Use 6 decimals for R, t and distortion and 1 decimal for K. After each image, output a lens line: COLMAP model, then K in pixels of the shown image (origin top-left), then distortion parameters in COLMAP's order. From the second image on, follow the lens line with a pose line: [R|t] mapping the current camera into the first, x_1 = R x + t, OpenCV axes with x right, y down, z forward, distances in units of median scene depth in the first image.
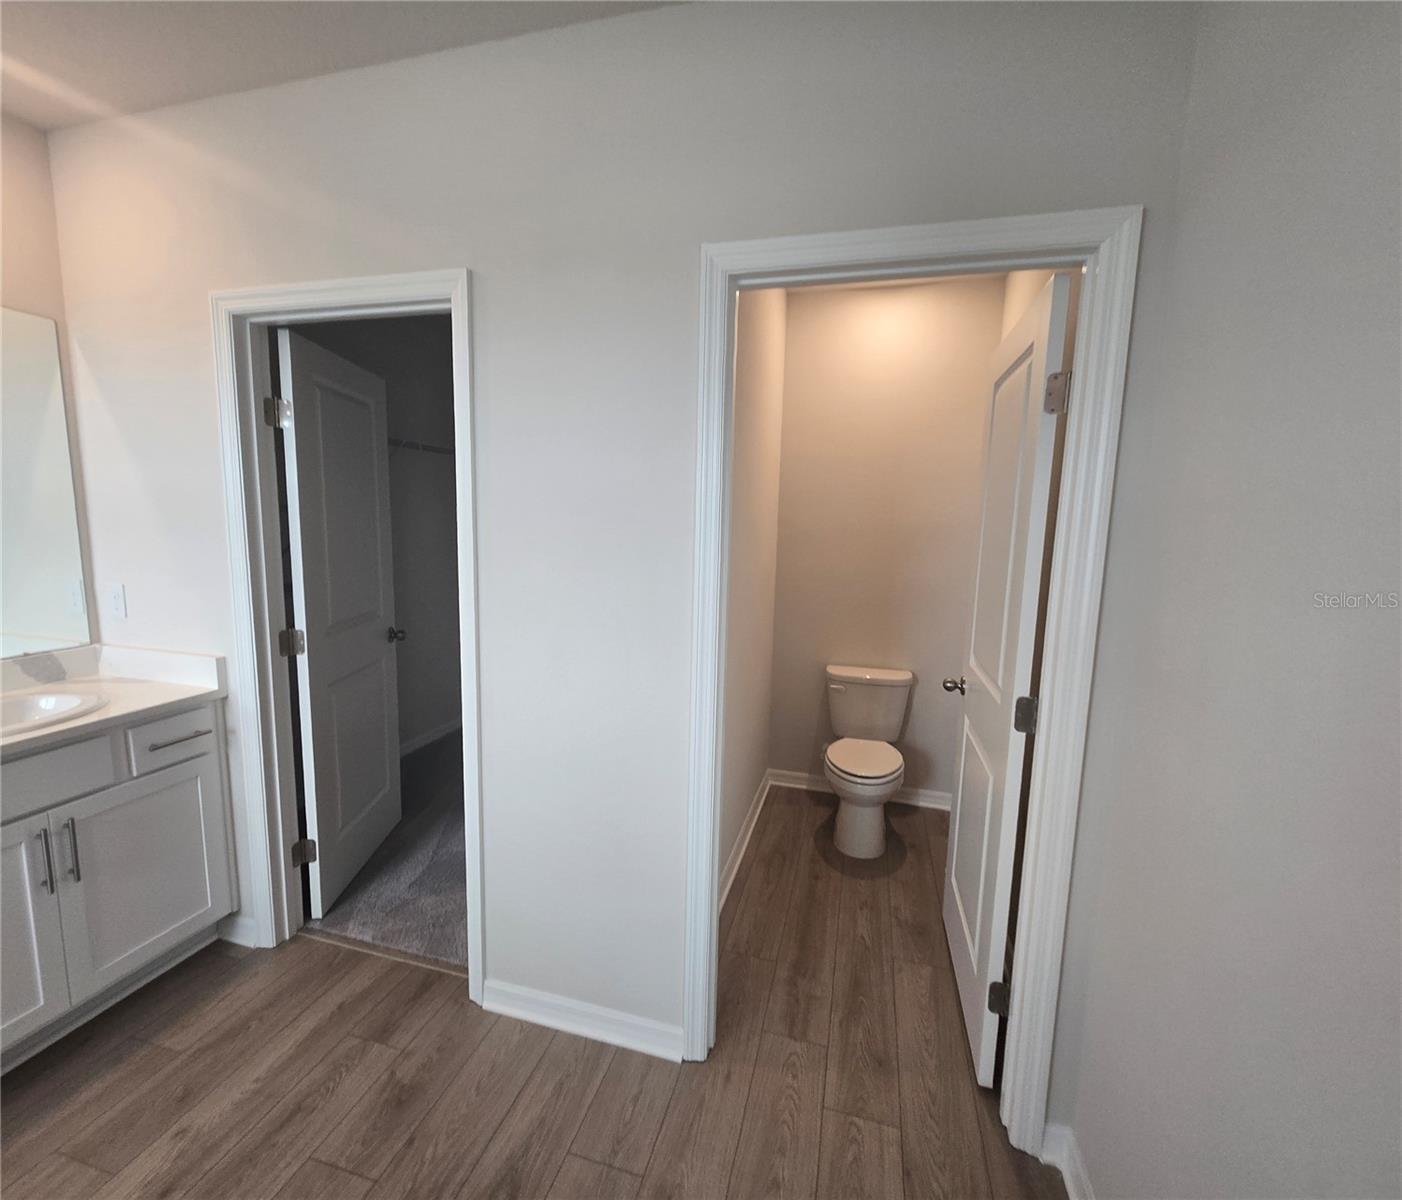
lens RADIAL K [[627.1, 0, 690.5], [0, 627.1, 604.9], [0, 0, 1]] dist [0.001122, 0.000479]
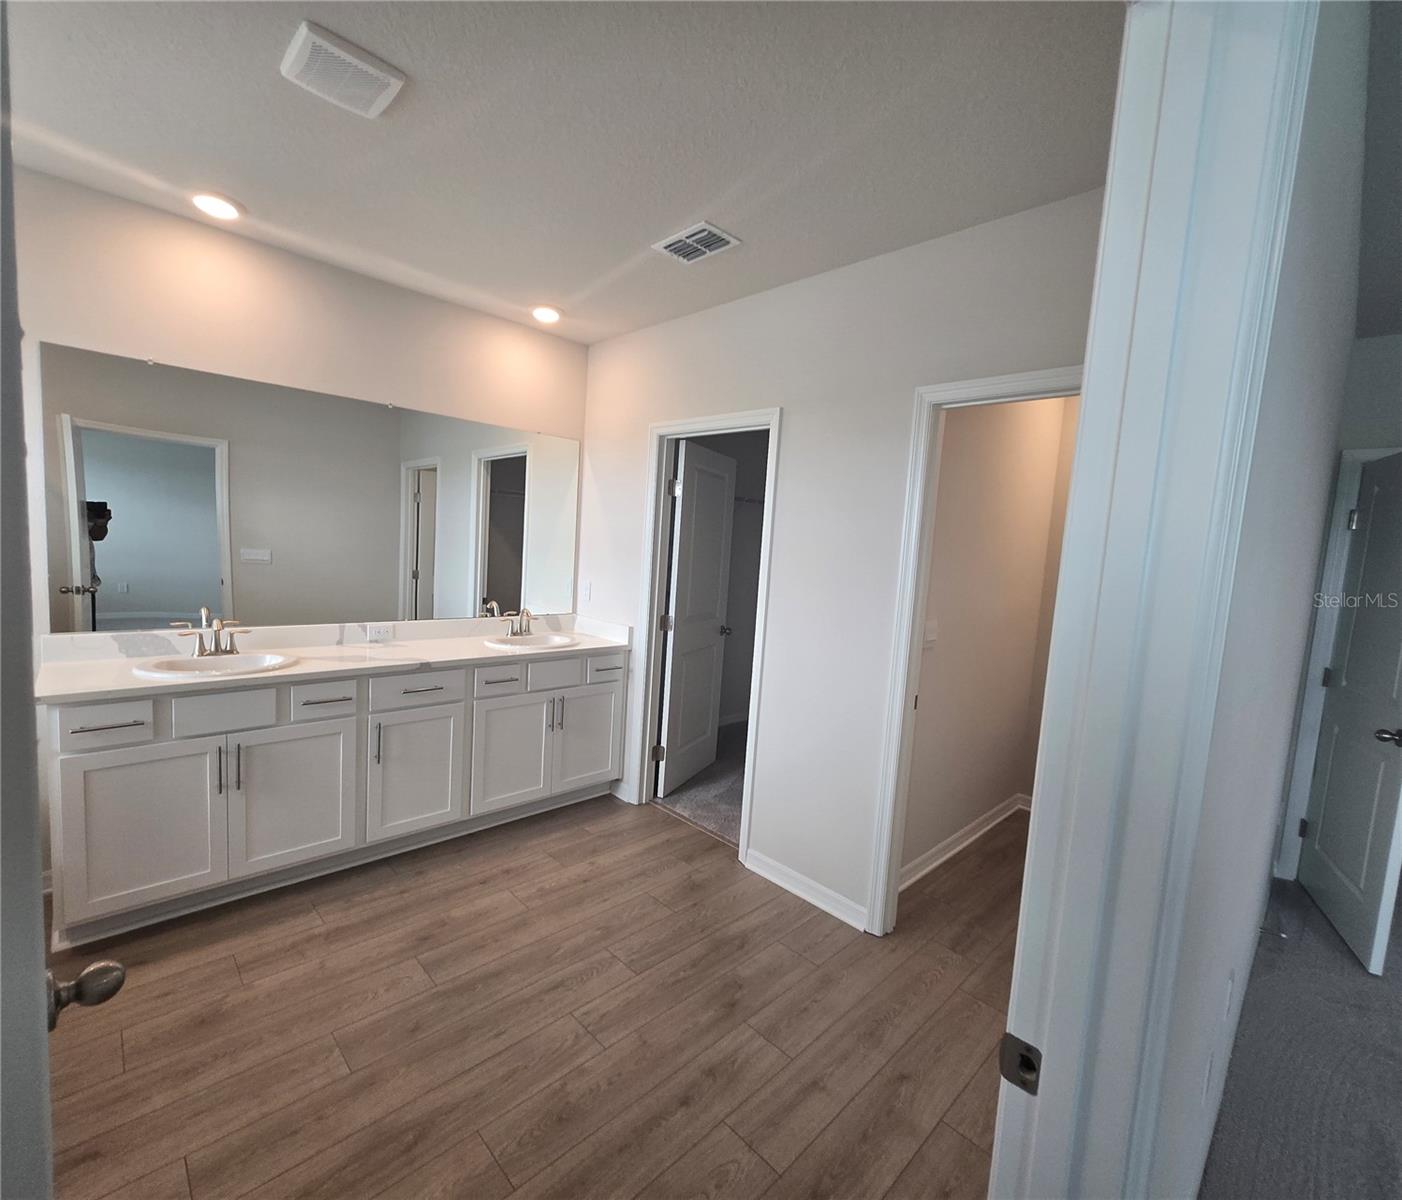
lens RADIAL K [[627.1, 0, 690.5], [0, 627.1, 604.9], [0, 0, 1]] dist [0.001122, 0.000479]
pose [[0.863369, 0.080640, -0.498088, 0.259428], [-0.109839, 0.993510, -0.029543, 0.058506], [0.492473, 0.080216, 0.866623, -0.438562]]
